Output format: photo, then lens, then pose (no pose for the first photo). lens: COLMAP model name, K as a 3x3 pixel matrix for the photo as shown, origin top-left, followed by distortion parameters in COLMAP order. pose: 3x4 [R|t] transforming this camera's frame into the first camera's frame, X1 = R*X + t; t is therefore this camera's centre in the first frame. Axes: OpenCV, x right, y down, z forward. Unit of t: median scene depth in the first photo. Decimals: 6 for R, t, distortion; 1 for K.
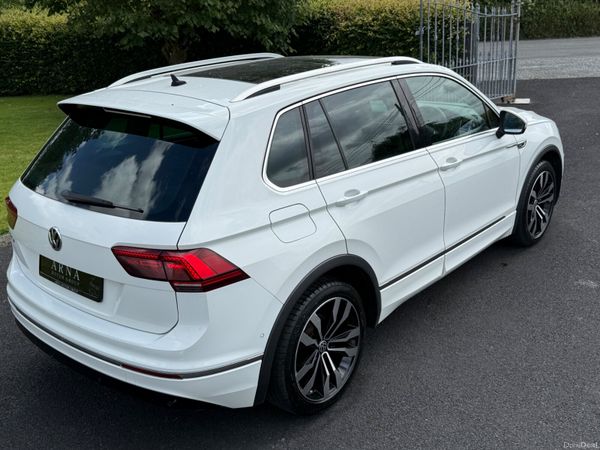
lens RADIAL K [[720.8, 0, 300.8], [0, 720.8, 236.9], [0, 0, 1]] dist [0.002139, 0.000000]
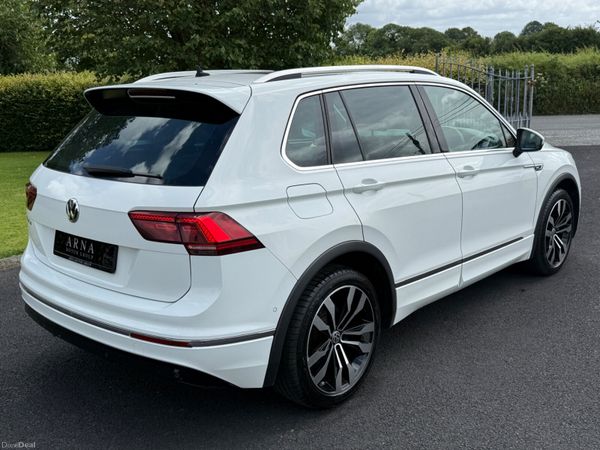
lens RADIAL K [[720.8, 0, 295.3], [0, 720.8, 229.5], [0, 0, 1]] dist [0.002139, 0.000000]
pose [[0.999200, 0.029647, -0.026860, -0.002626], [-0.033189, 0.989194, -0.142808, 0.148018], [0.022335, 0.143586, 0.989386, 0.016483]]
